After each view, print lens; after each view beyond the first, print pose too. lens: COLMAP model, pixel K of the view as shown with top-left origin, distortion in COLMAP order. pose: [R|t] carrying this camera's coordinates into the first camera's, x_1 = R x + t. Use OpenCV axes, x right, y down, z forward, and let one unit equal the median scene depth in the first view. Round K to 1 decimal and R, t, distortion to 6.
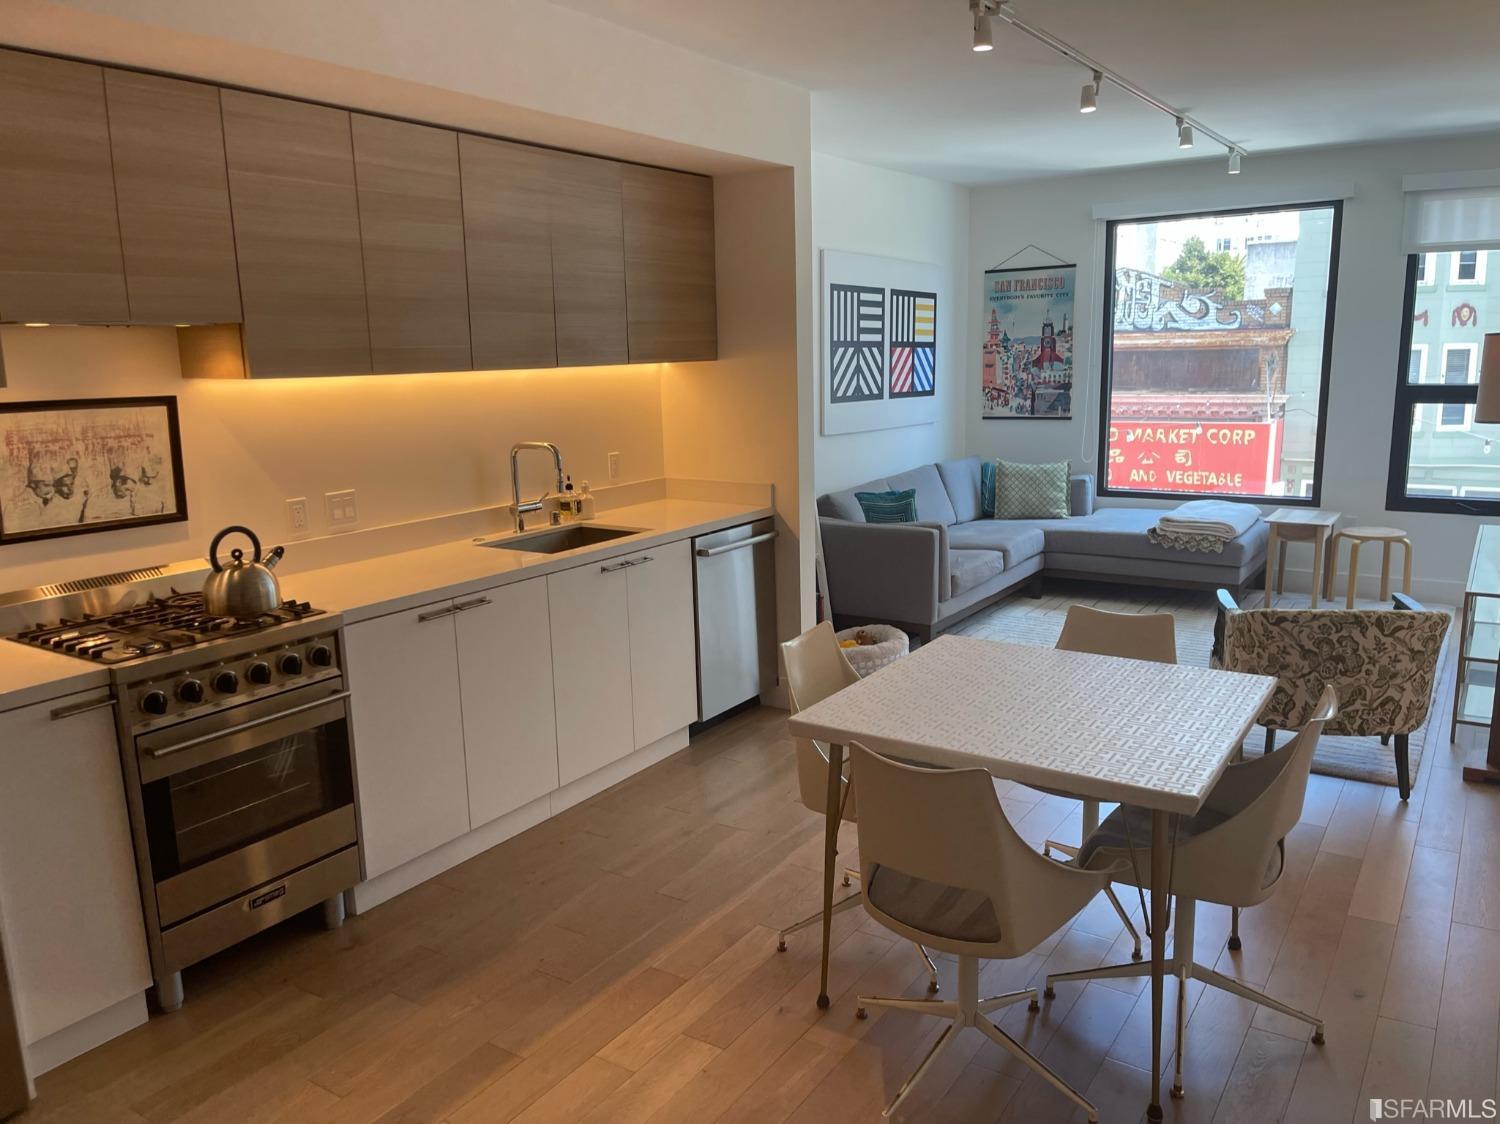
lens RADIAL K [[1135.2, 0, 753.9], [0, 1135.2, 567.6], [0, 0, 1]] dist [0.095291, -0.120121]
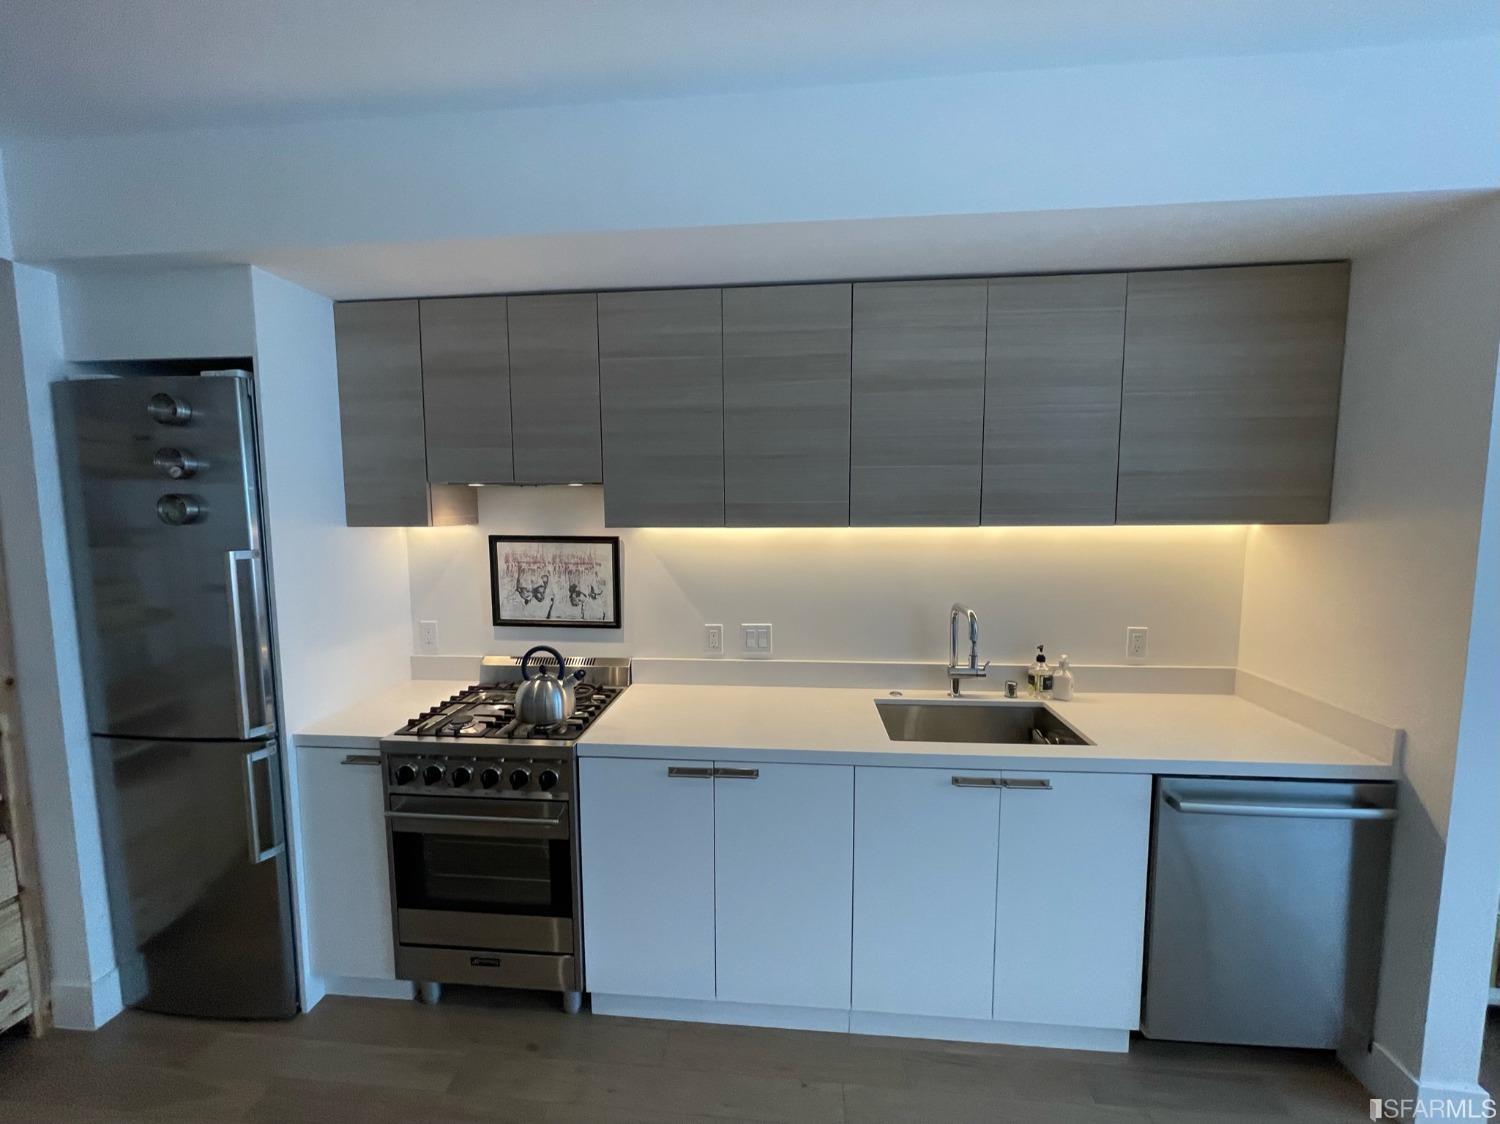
lens RADIAL K [[593.1, 0, 737.7], [0, 593.1, 561.0], [0, 0, 1]] dist [-0.000496, 0.000269]
pose [[0.471287, 0.101091, -0.876167, 0.149647], [-0.174273, 0.984497, 0.019849, -0.139011], [0.864591, 0.143338, 0.481598, 0.693311]]
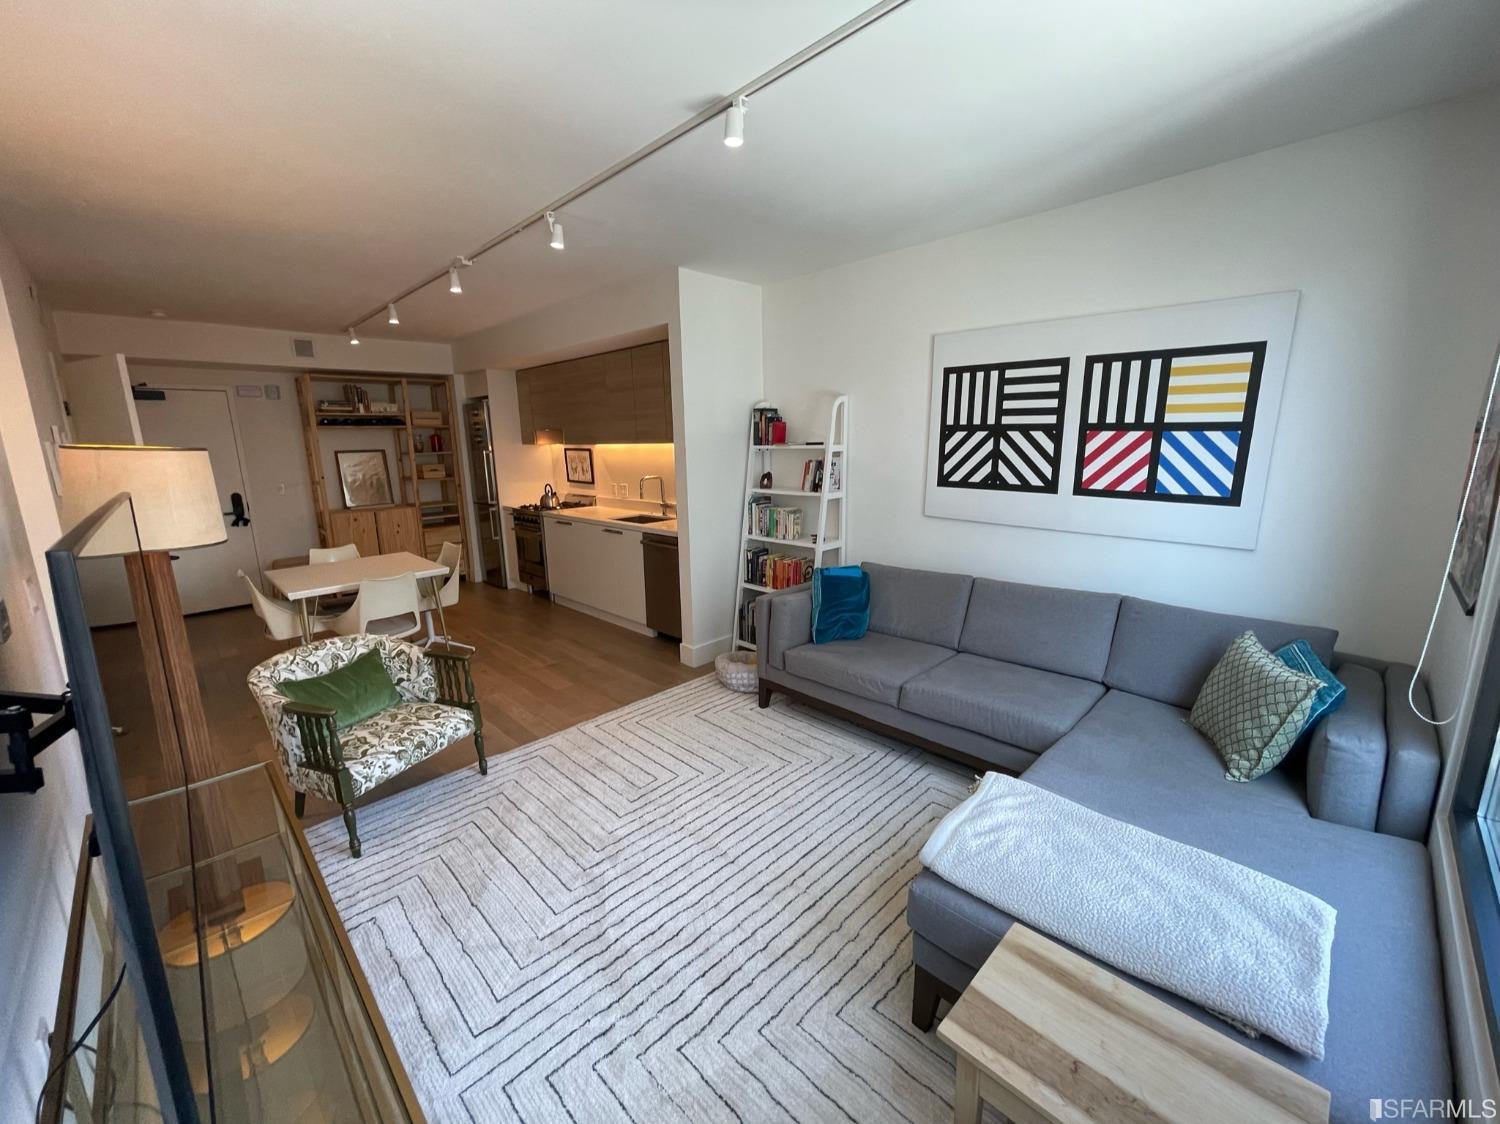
lens RADIAL K [[606.2, 0, 743.3], [0, 606.2, 562.7], [0, 0, 1]] dist [-0.002095, 0.000513]
pose [[-0.207720, 0.225471, -0.951848, 1.087252], [-0.162646, 0.951566, 0.260898, -0.329096], [0.964572, 0.209008, -0.160987, 1.595491]]
